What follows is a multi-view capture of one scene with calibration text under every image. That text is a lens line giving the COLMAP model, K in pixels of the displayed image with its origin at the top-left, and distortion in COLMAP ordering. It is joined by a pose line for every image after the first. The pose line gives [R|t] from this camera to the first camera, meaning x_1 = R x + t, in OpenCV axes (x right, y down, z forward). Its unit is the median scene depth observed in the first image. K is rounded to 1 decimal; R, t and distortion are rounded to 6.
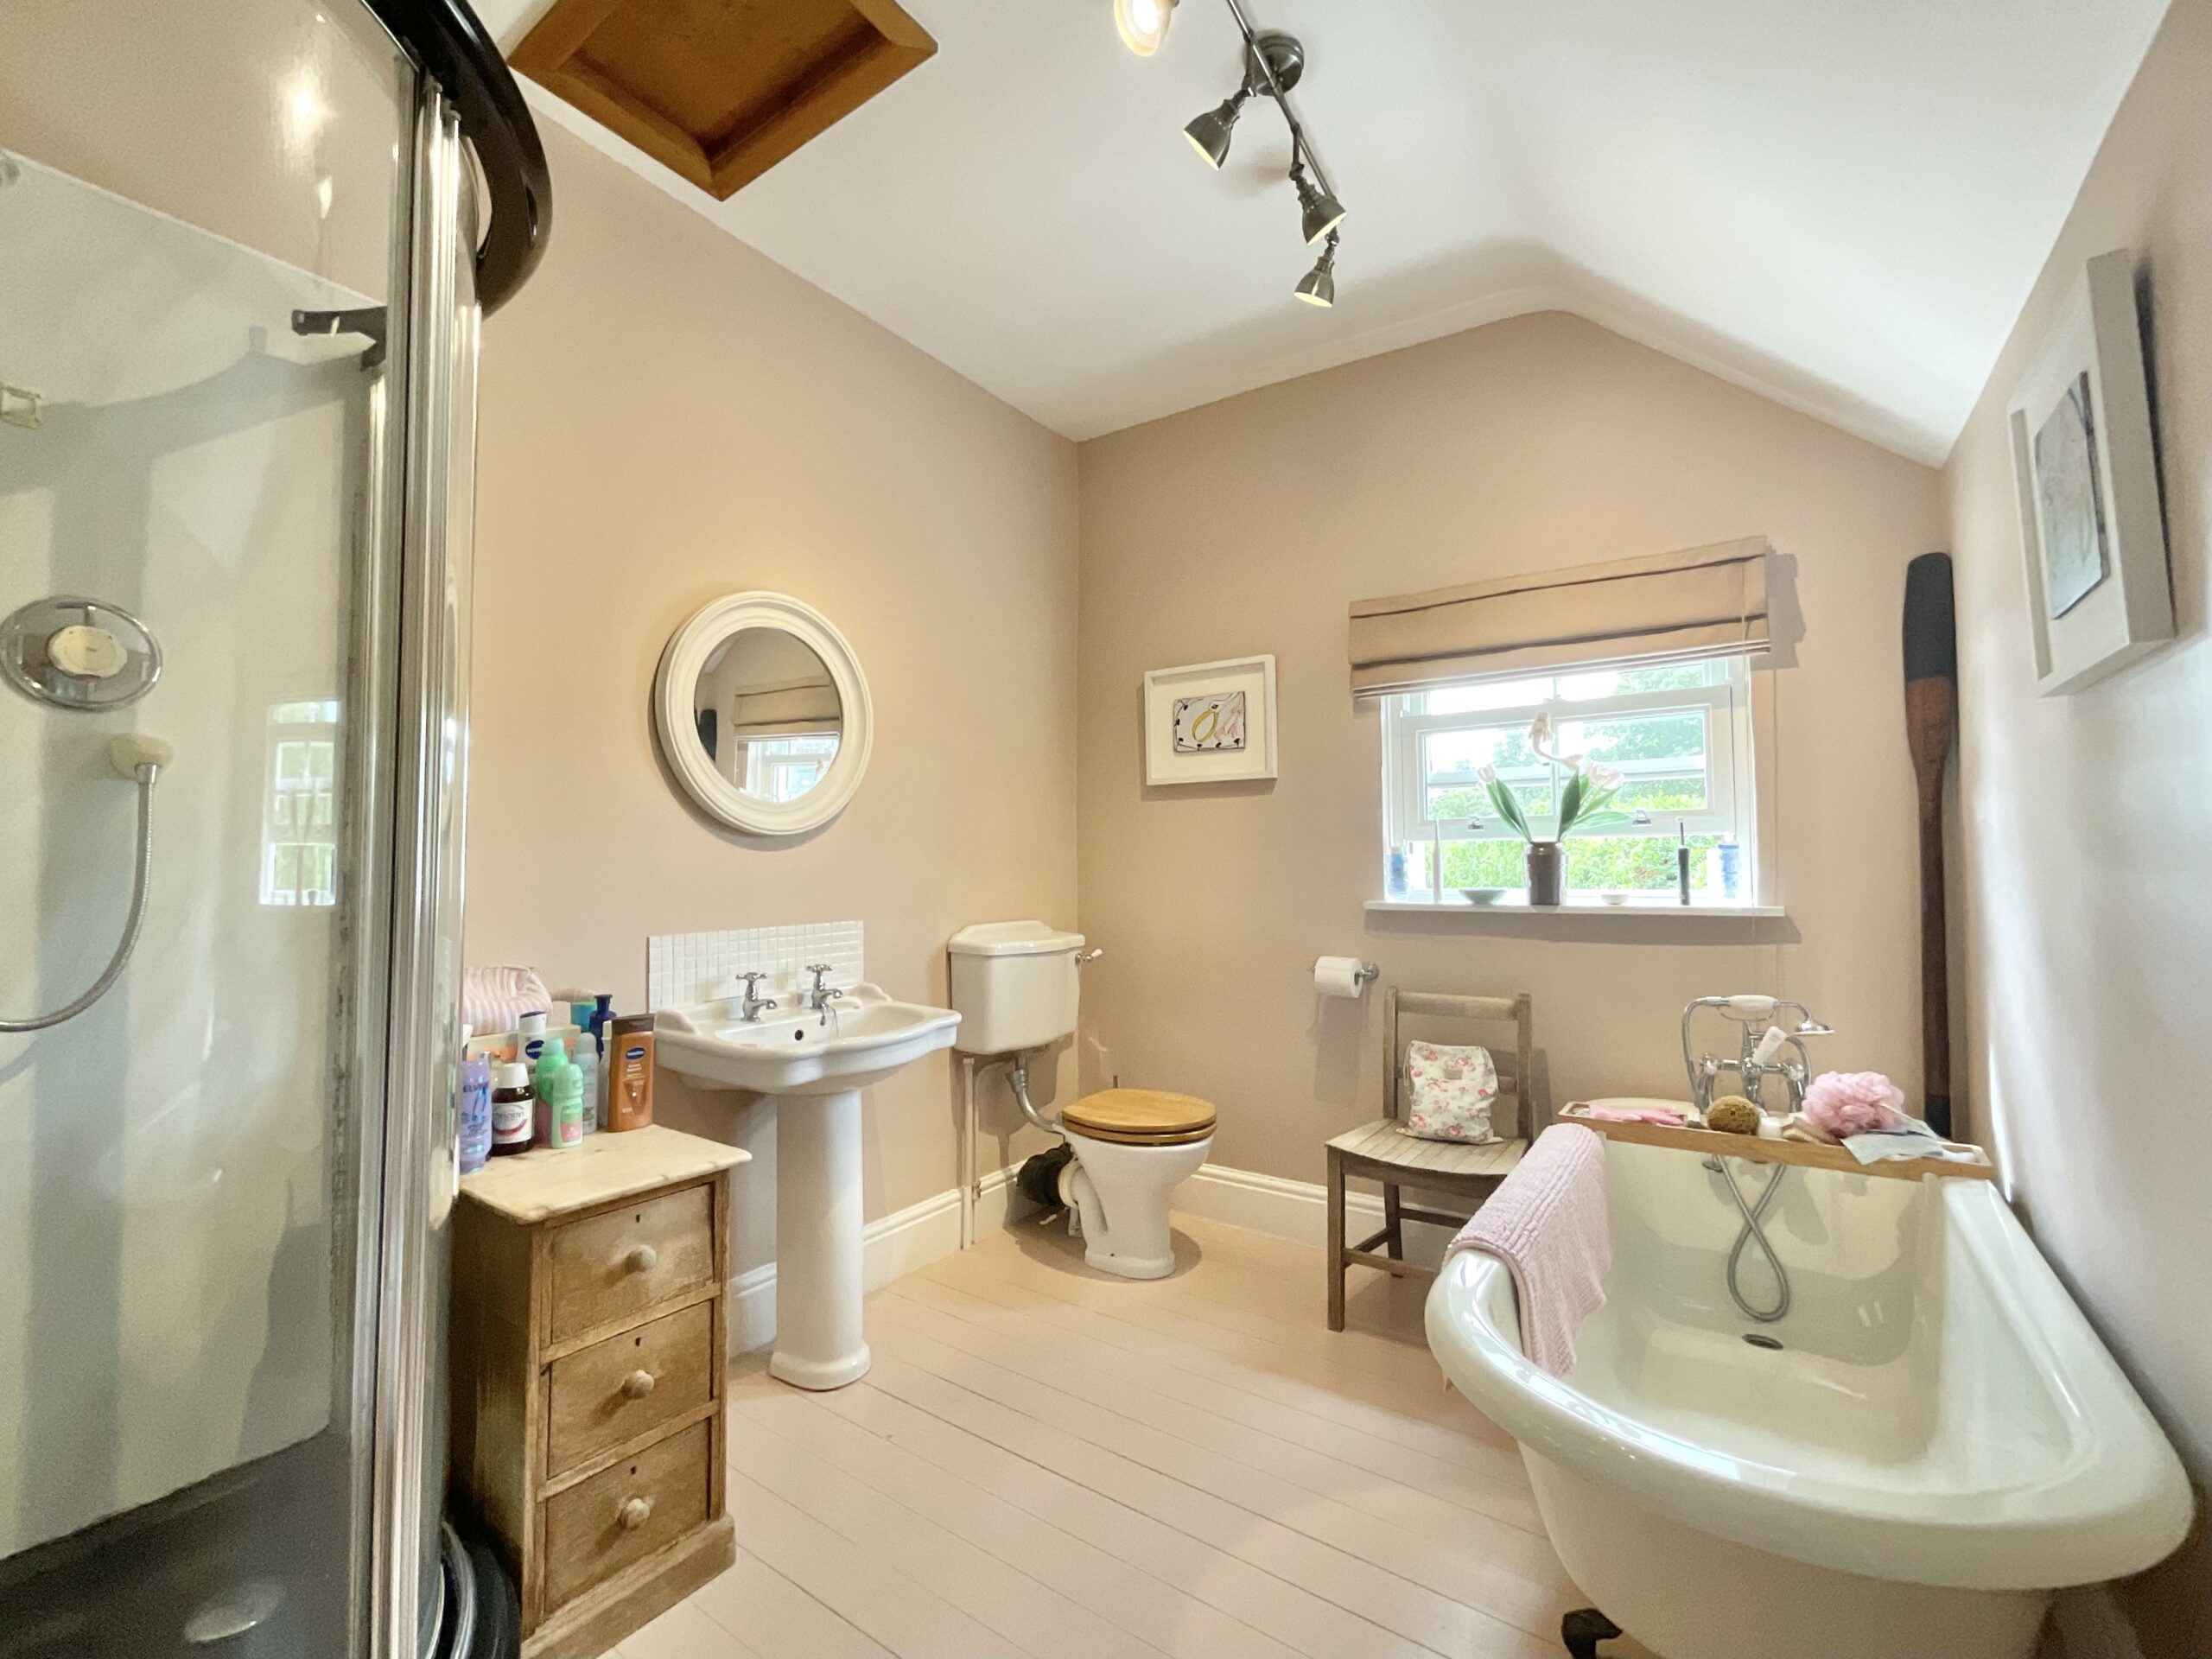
lens RADIAL K [[944.2, 0, 1104.9], [0, 944.2, 825.1], [0, 0, 1]] dist [-0.000021, 0.000105]
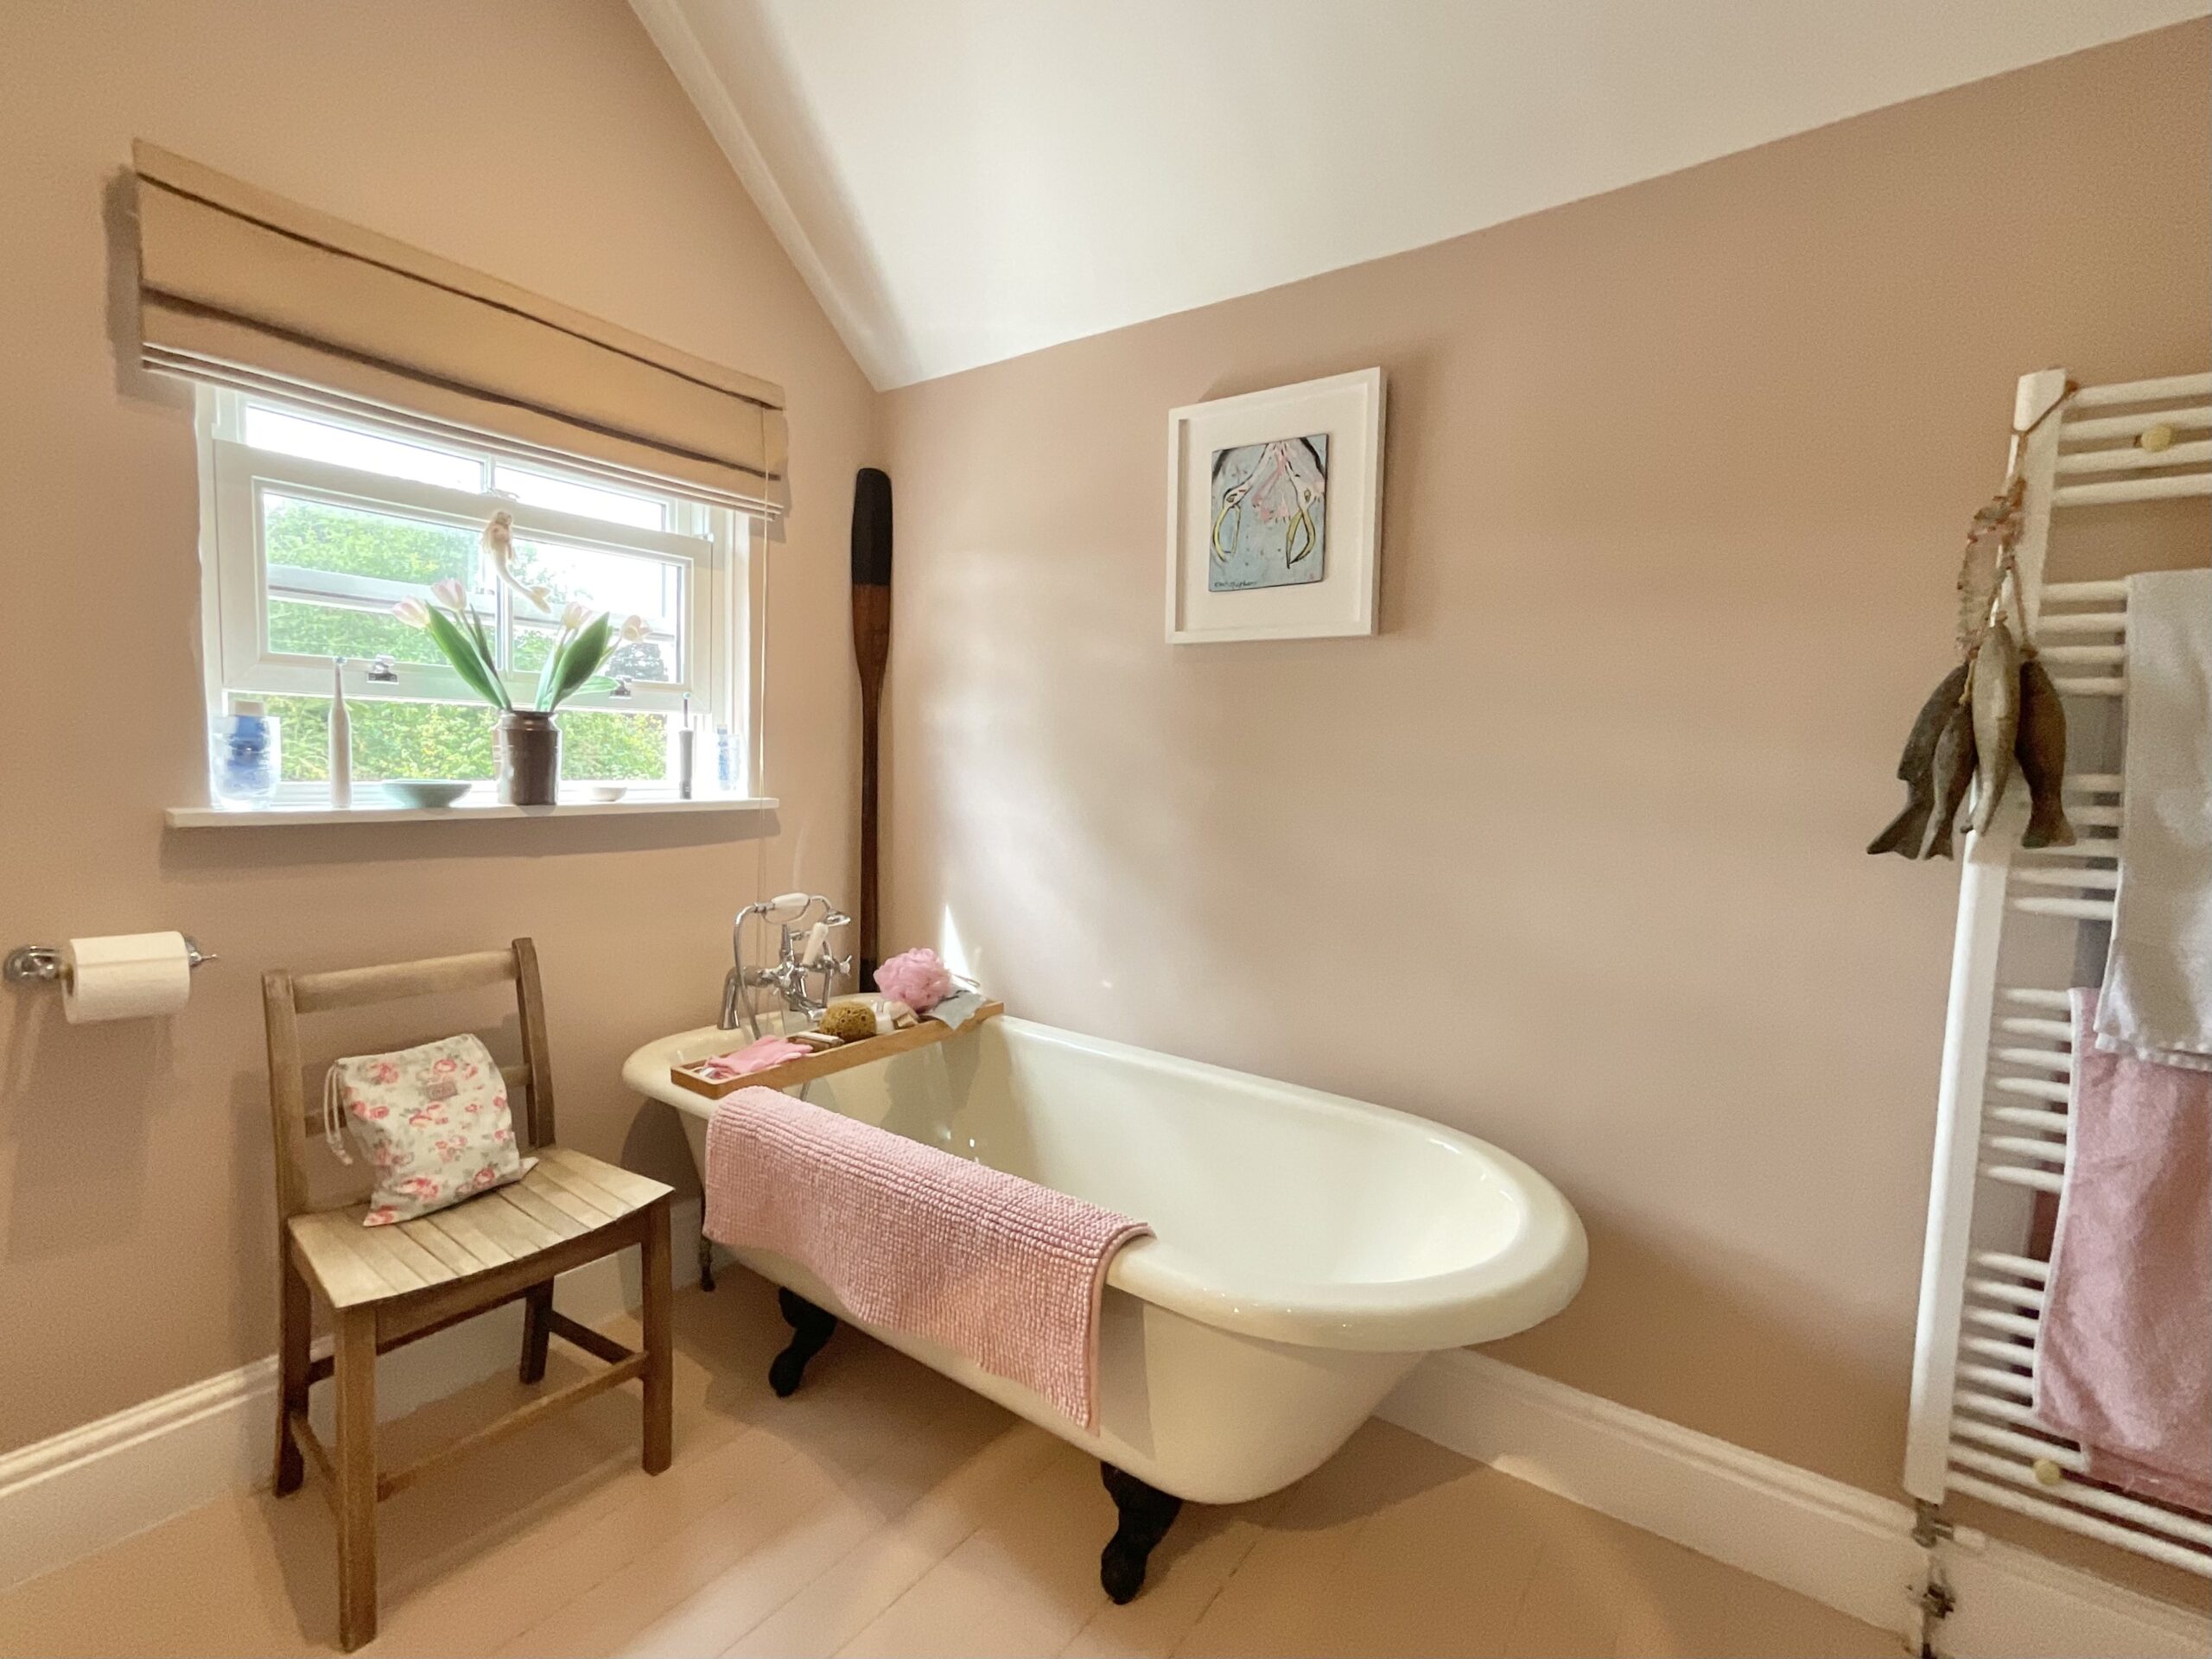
lens RADIAL K [[999.4, 0, 1106.0], [0, 999.4, 829.5], [0, 0, 1]] dist [0.000710, 0.000221]
pose [[0.018790, -0.069993, 0.997370, -0.251244], [-0.080748, 0.994182, 0.071291, 0.017692], [-0.996557, -0.081875, 0.013029, 0.584660]]
